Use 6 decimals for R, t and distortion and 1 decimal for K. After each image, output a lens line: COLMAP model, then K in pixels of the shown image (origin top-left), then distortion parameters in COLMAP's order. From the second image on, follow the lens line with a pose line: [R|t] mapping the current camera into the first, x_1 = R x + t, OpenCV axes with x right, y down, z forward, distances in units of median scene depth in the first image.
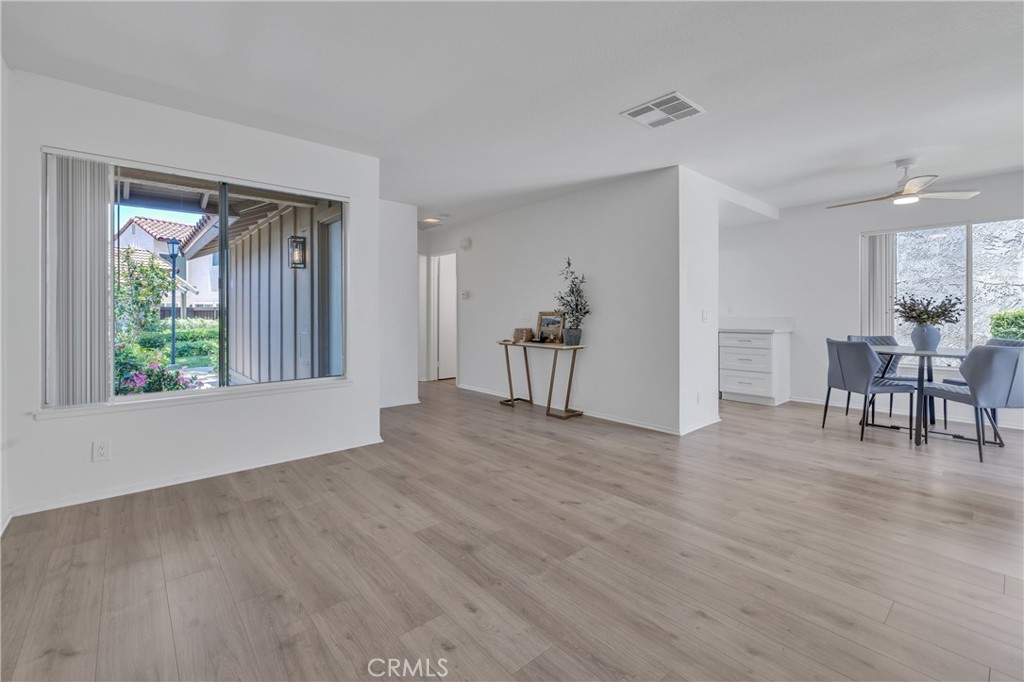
lens RADIAL K [[439.4, 0, 509.8], [0, 439.4, 313.6], [0, 0, 1]] dist [0.001033, 0.000025]
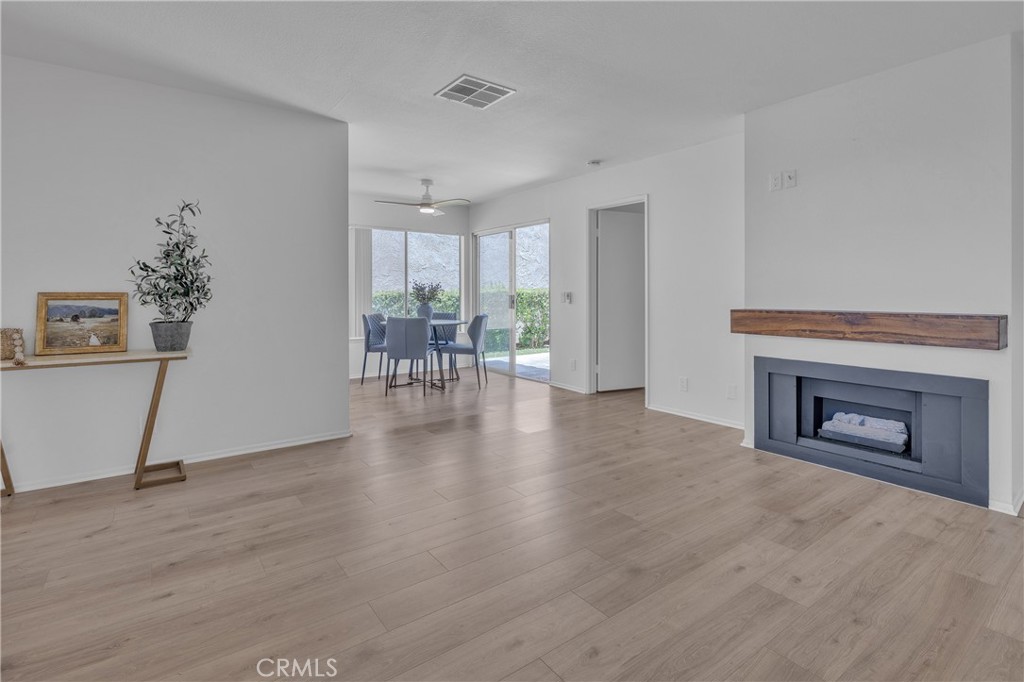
lens RADIAL K [[489.7, 0, 512.7], [0, 489.7, 293.4], [0, 0, 1]] dist [-0.005505, -0.000192]
pose [[0.084108, 0.003085, 0.996452, -0.849411], [0.001622, 0.999993, -0.003233, 0.000197], [-0.996455, 0.001889, 0.084102, 0.930398]]
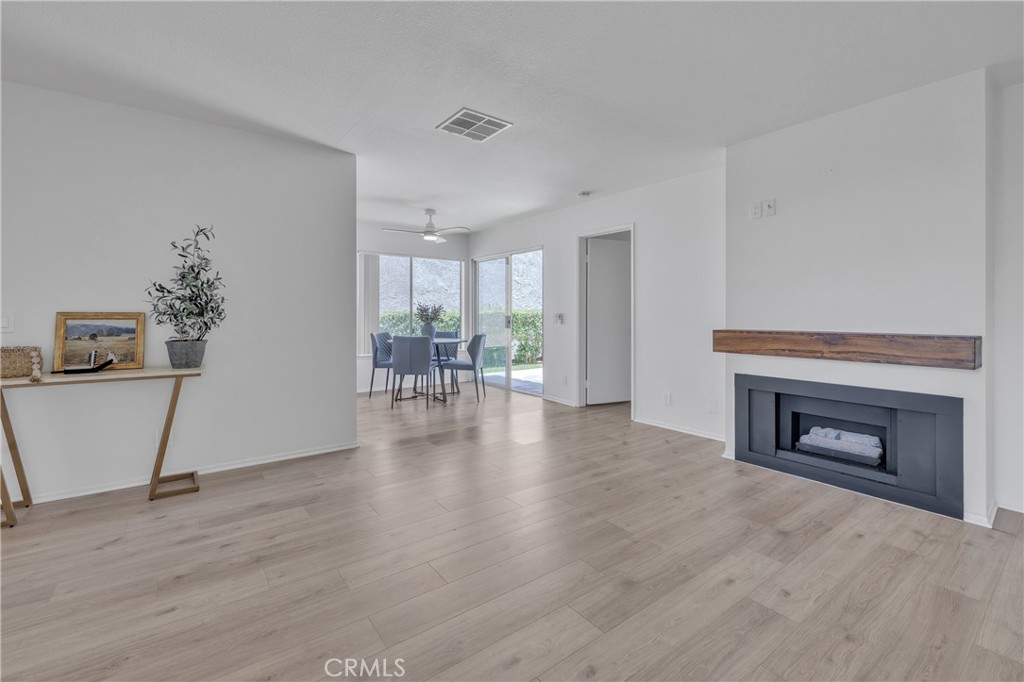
lens RADIAL K [[439.4, 0, 509.8], [0, 439.4, 313.6], [0, 0, 1]] dist [0.001033, 0.000025]
pose [[0.080468, 0.004681, 0.996746, -0.795604], [-0.000908, 0.999989, -0.004623, -0.000234], [-0.996757, -0.000533, 0.080472, 0.938388]]
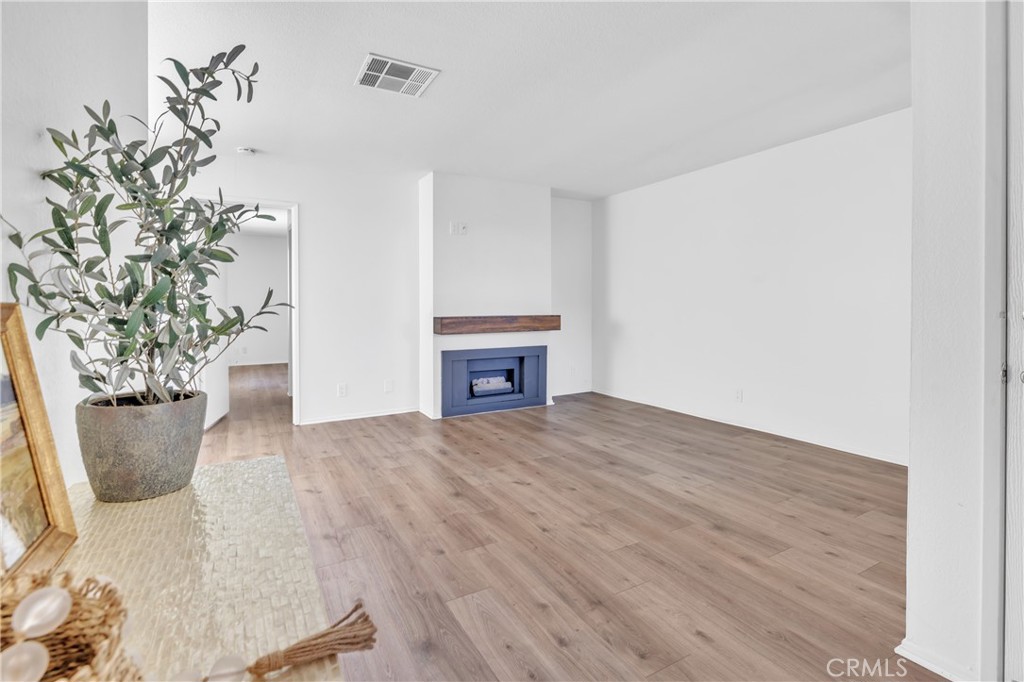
lens RADIAL K [[485.3, 0, 512.8], [0, 485.3, 307.8], [0, 0, 1]] dist [-0.000698, -0.000163]
pose [[-0.978157, 0.004494, 0.207818, -0.087686], [0.005880, 0.999964, 0.006055, -0.003863], [-0.207783, 0.007144, -0.978149, 2.152024]]
